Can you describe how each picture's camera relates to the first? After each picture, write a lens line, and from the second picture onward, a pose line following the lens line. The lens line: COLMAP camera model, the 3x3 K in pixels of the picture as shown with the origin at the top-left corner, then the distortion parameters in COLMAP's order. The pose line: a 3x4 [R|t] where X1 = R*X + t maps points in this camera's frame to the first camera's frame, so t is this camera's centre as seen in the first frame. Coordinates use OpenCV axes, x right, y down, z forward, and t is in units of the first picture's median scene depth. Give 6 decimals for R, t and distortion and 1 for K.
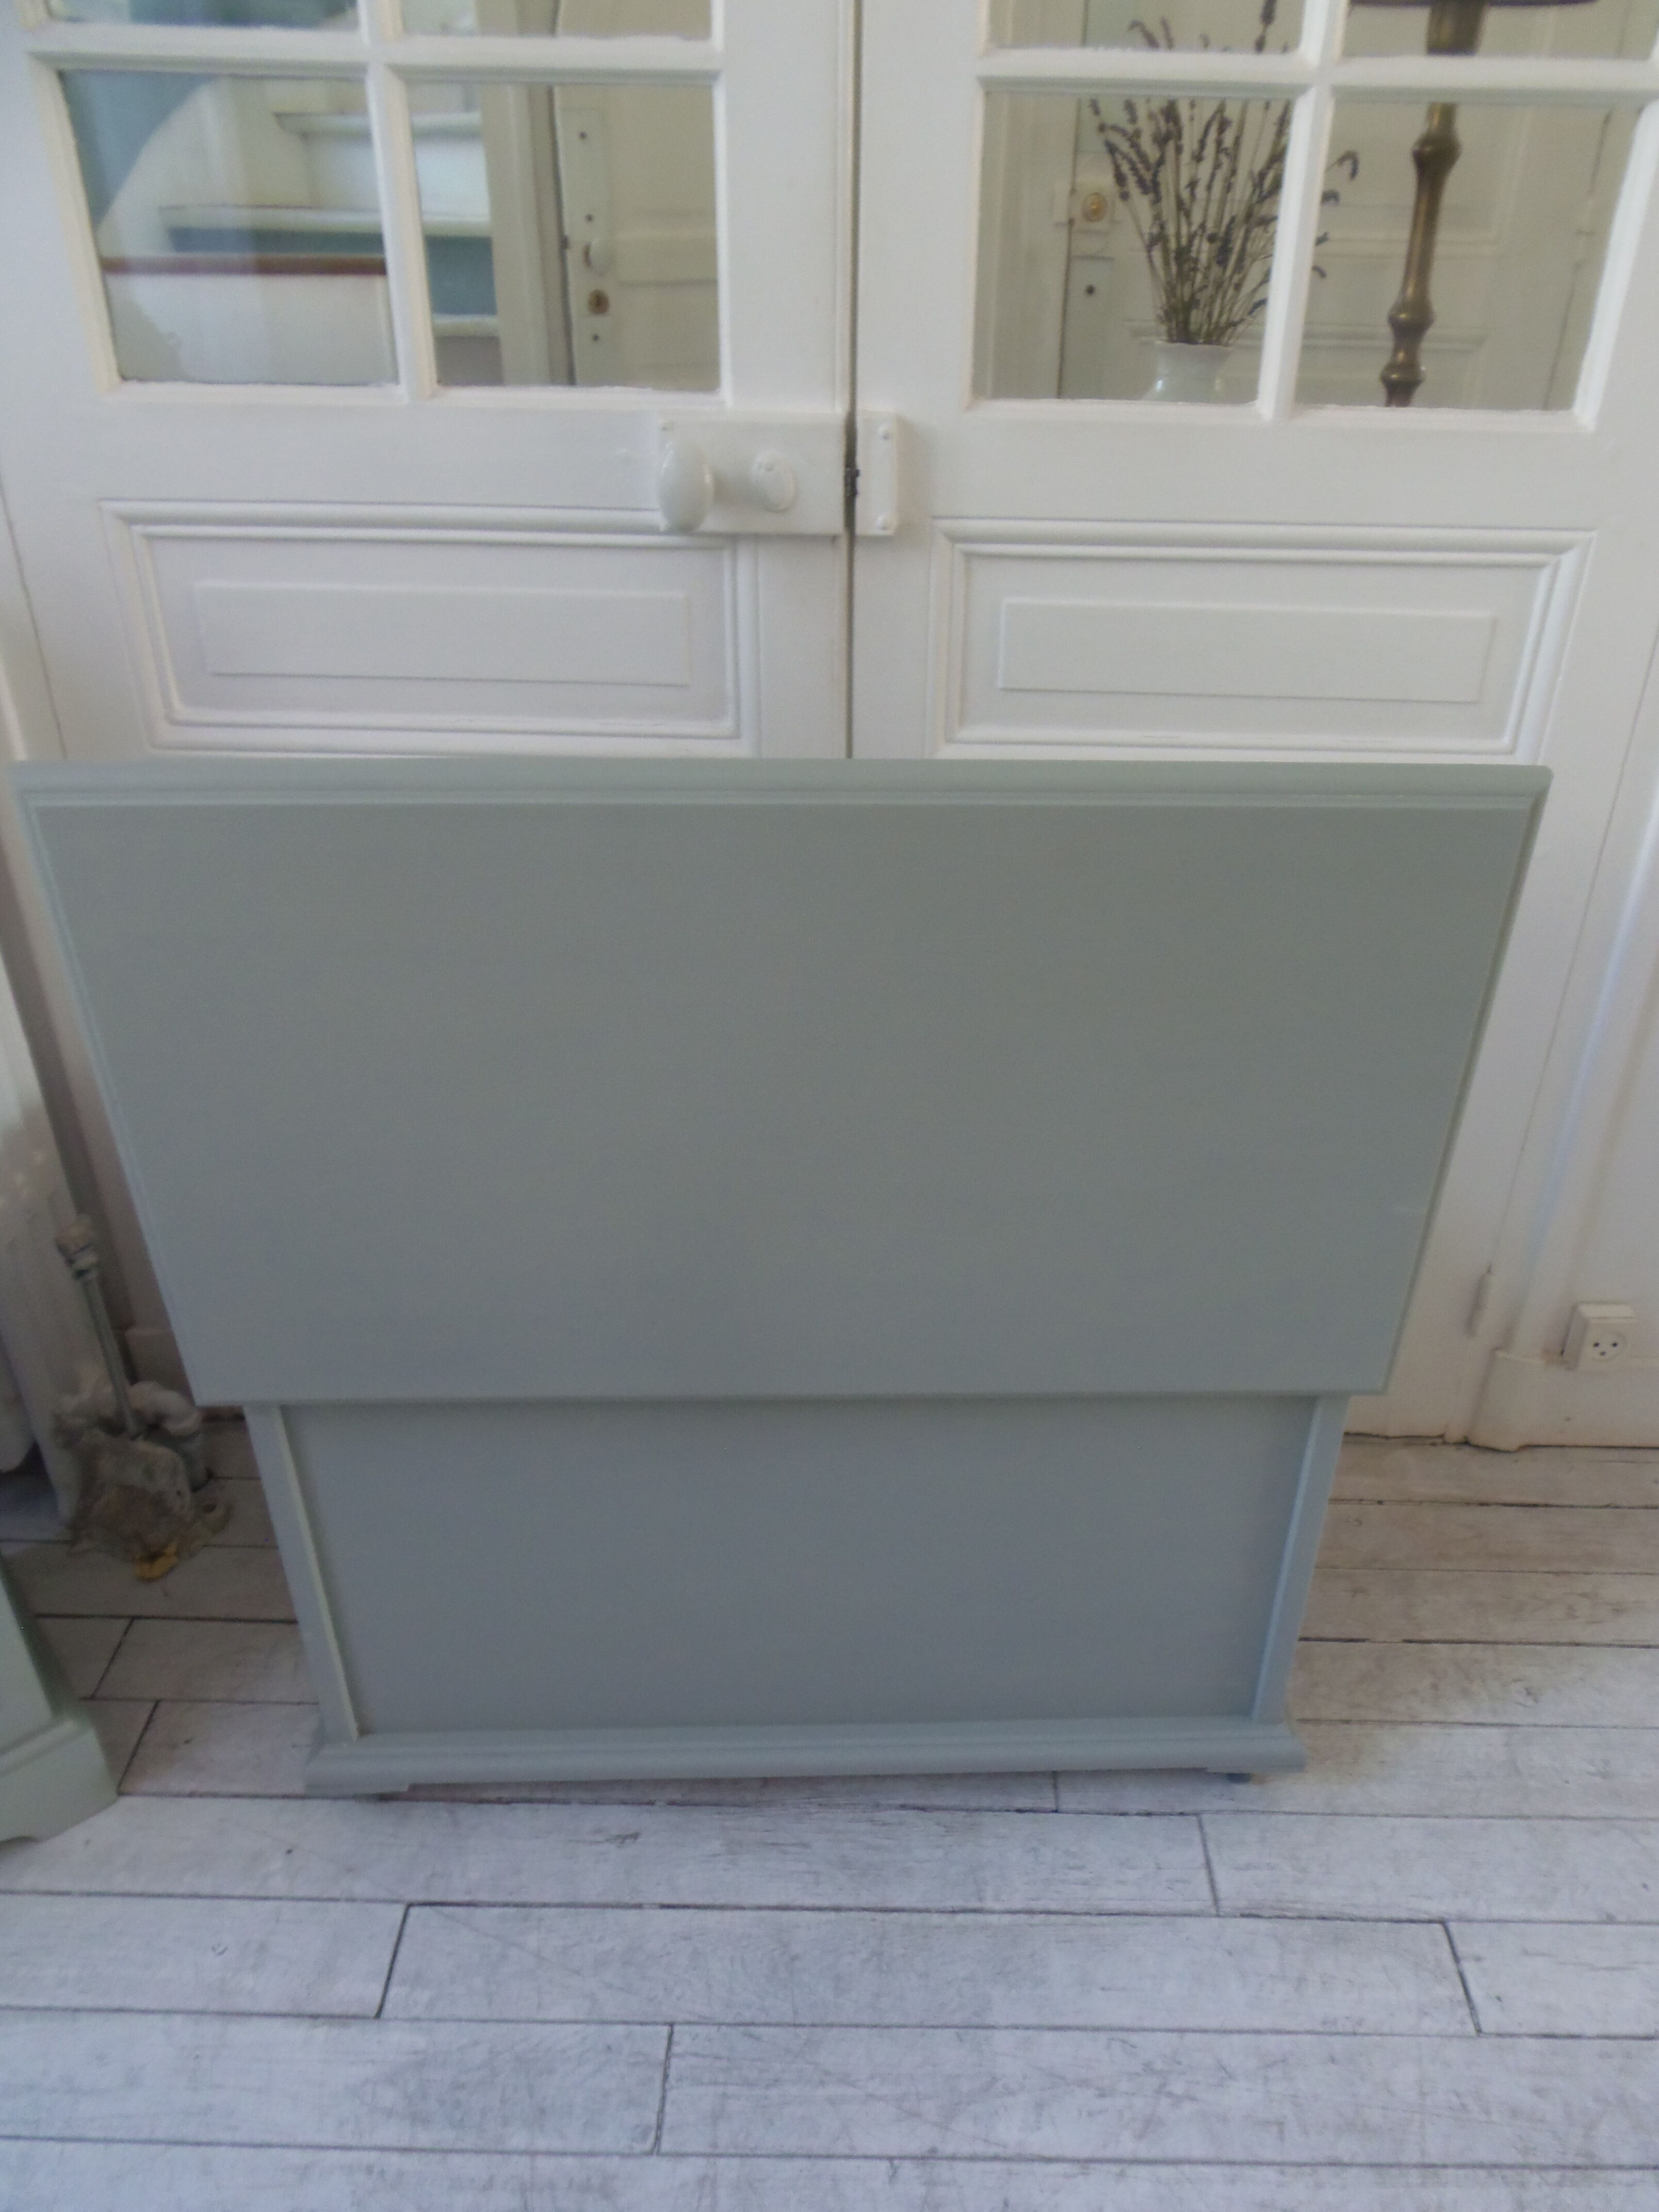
lens RADIAL K [[1651.1, 0, 866.7], [0, 1651.1, 1143.3], [0, 0, 1]] dist [-0.000142, -0.017081]
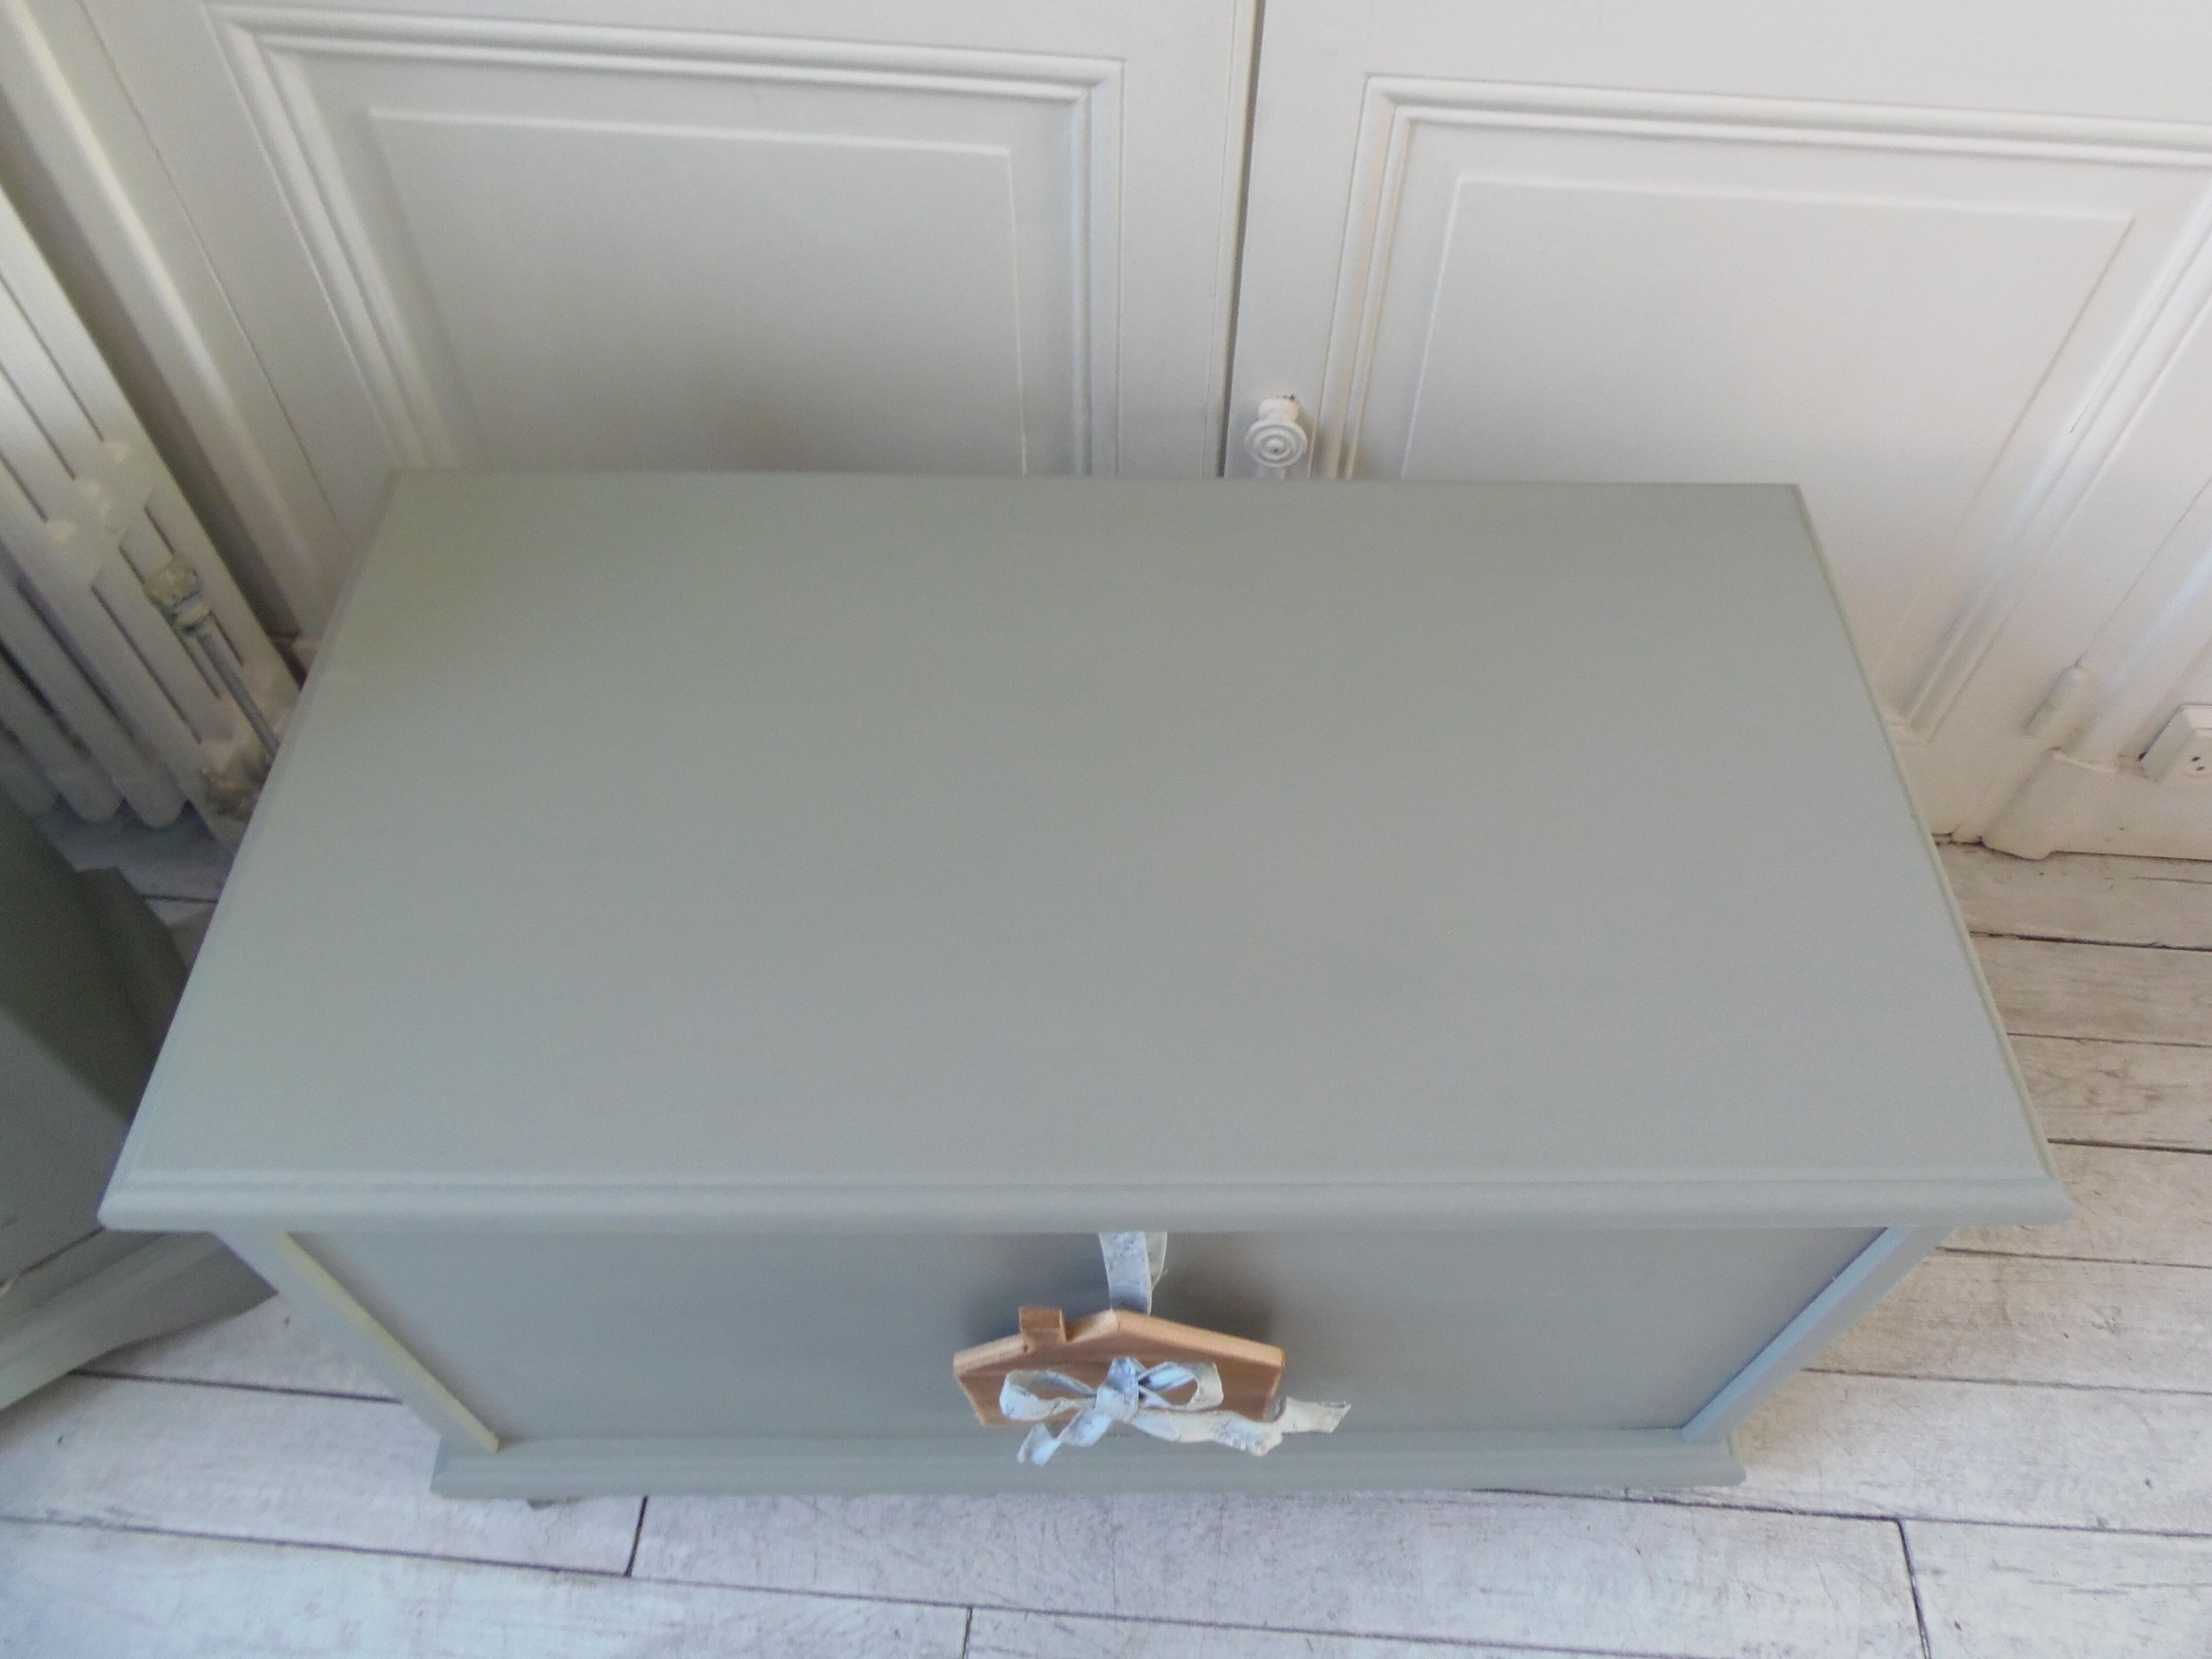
lens RADIAL K [[1651.1, 0, 1126.0], [0, 1651.1, 794.2], [0, 0, 1]] dist [-0.000142, -0.017081]
pose [[0.998240, 0.049223, -0.033079, -0.029298], [-0.033933, 0.931515, 0.362117, -0.157146], [0.048638, -0.360357, 0.931545, 0.346195]]
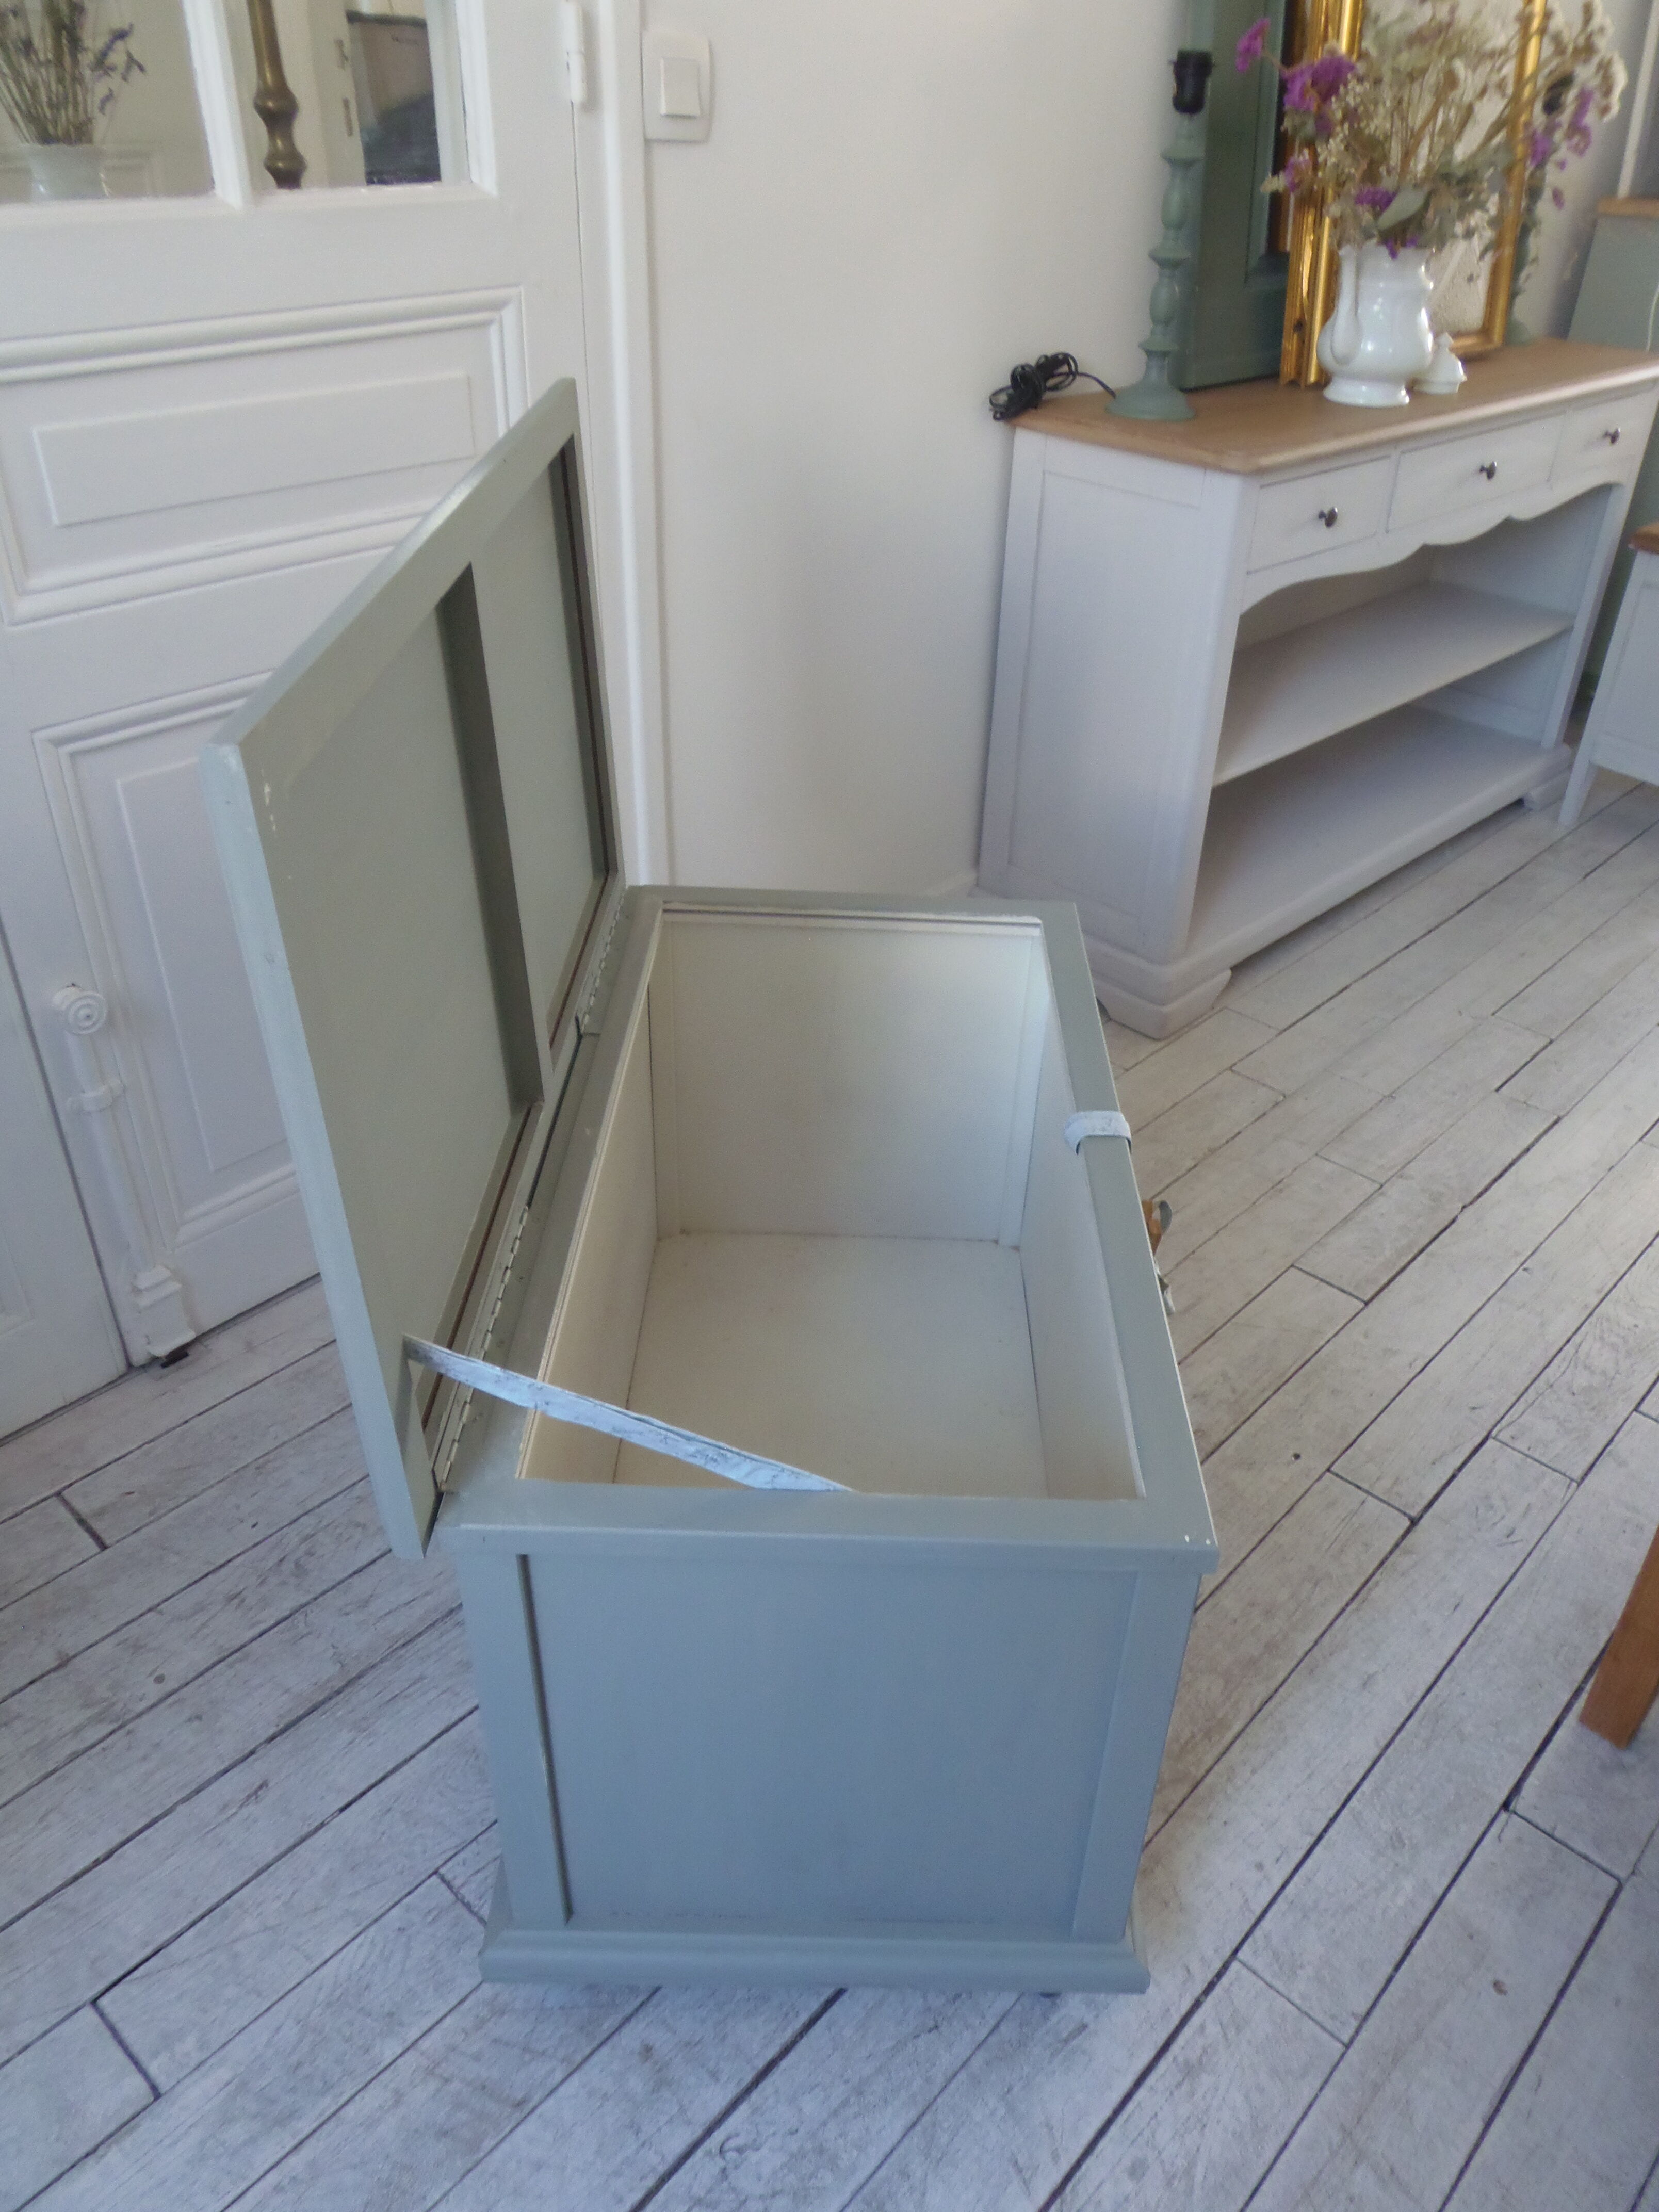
lens RADIAL K [[1651.1, 0, 910.7], [0, 1651.1, 1116.8], [0, 0, 1]] dist [-0.000142, -0.017081]
pose [[0.654348, -0.417798, 0.630297, -0.352731], [0.369785, 0.903846, 0.215226, 0.006698], [-0.659612, 0.092241, 0.745925, 0.012766]]
